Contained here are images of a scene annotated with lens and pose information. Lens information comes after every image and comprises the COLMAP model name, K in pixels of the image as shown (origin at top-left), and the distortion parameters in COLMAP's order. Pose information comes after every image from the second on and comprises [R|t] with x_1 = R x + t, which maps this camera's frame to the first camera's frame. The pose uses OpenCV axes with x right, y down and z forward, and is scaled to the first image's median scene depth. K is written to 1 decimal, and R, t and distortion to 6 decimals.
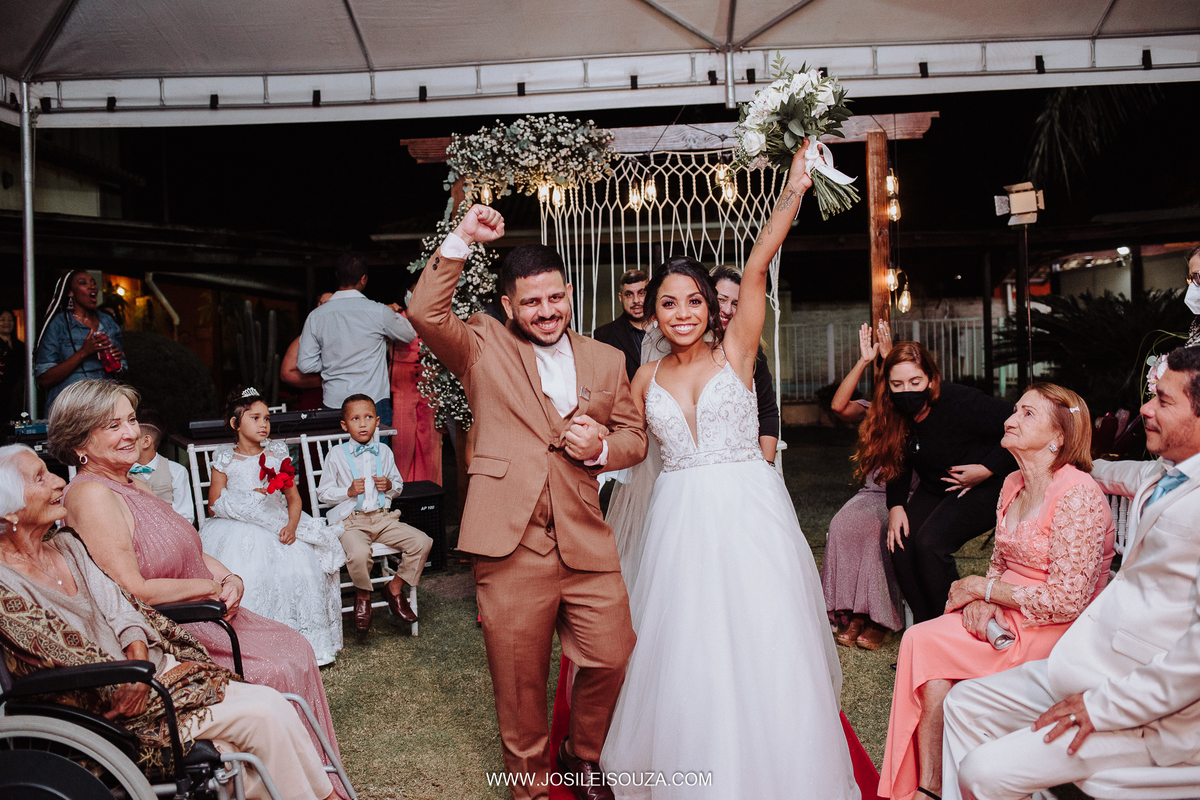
lens RADIAL K [[1136.3, 0, 599.3], [0, 1136.3, 412.8], [0, 0, 1]] dist [-0.052885, 0.018672]
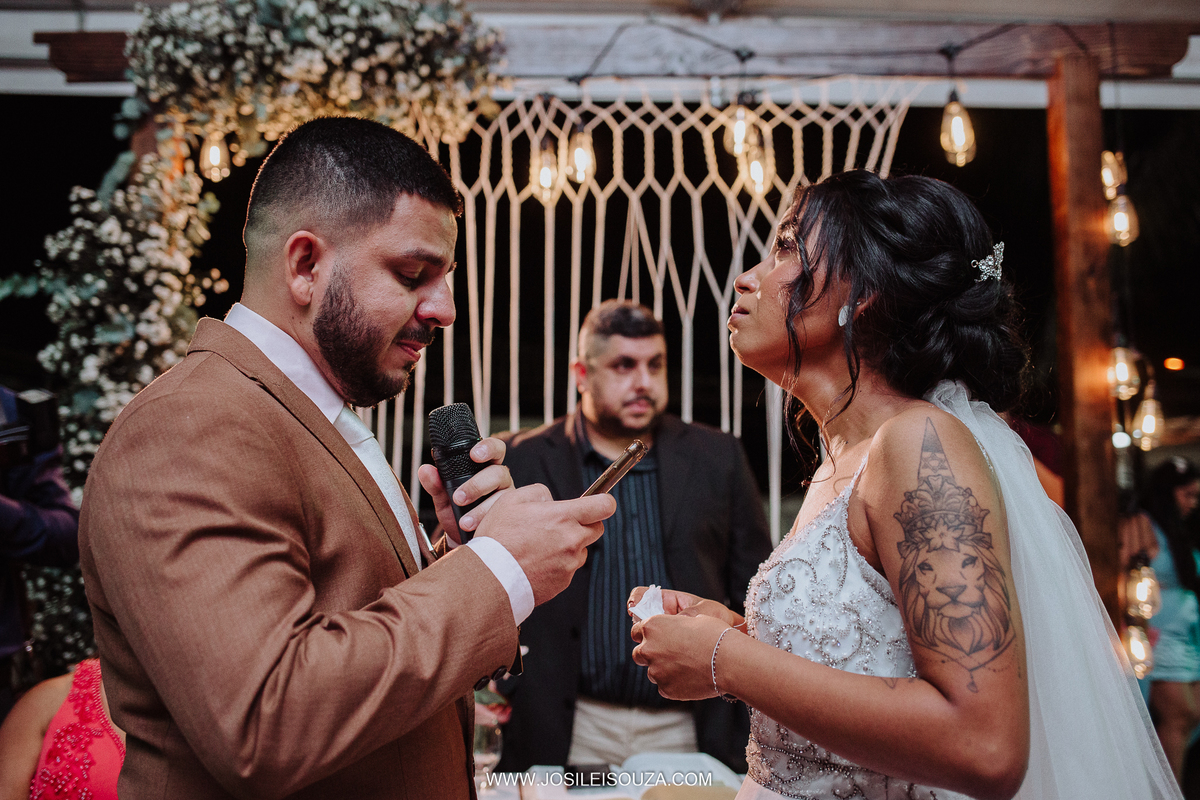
lens RADIAL K [[1136.3, 0, 599.3], [0, 1136.3, 412.8], [0, 0, 1]] dist [-0.052885, 0.018672]
pose [[0.994682, 0.044611, 0.092827, 0.015542], [-0.028963, 0.986109, -0.163555, -0.024312], [-0.098834, 0.159997, 0.982157, 0.578629]]
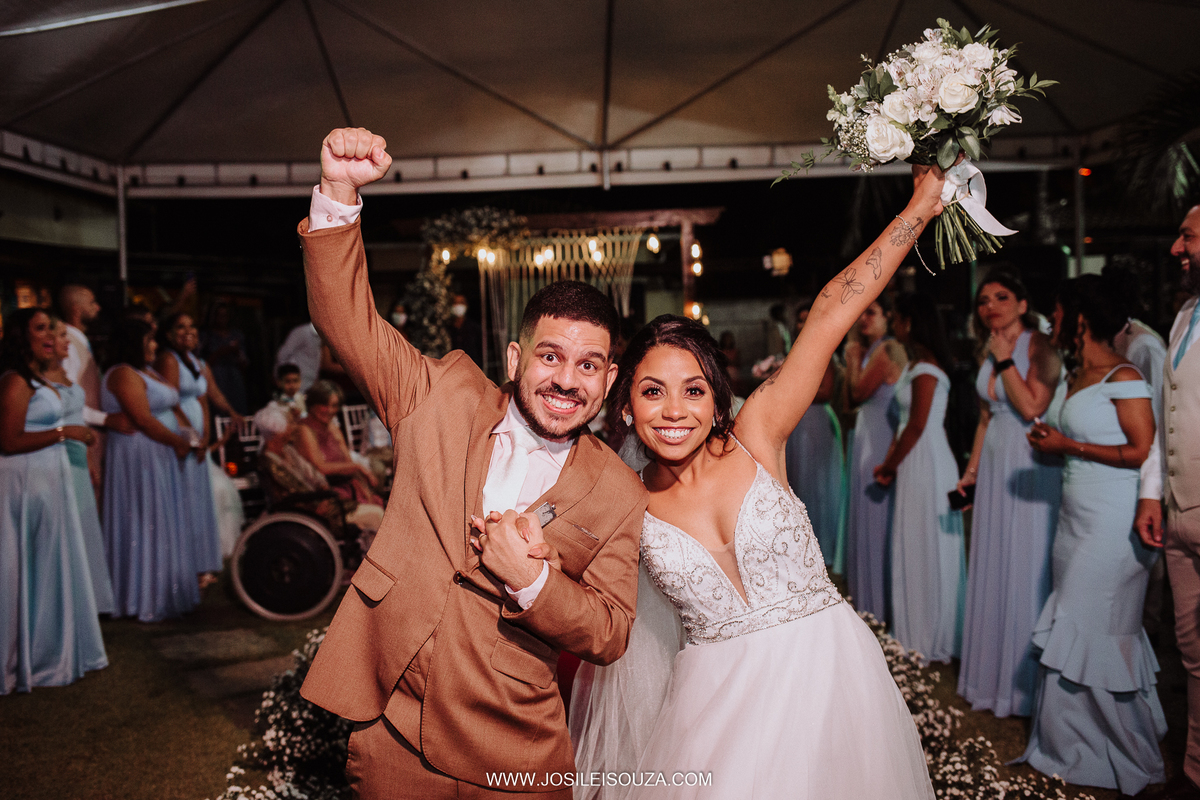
lens RADIAL K [[1119.9, 0, 586.2], [0, 1119.9, 398.8], [0, 0, 1]] dist [-0.052126, -0.005182]
pose [[0.998505, -0.004754, 0.054455, 0.010906], [0.004557, 0.999983, 0.003740, 0.003387], [-0.054472, -0.003486, 0.998509, -0.591032]]
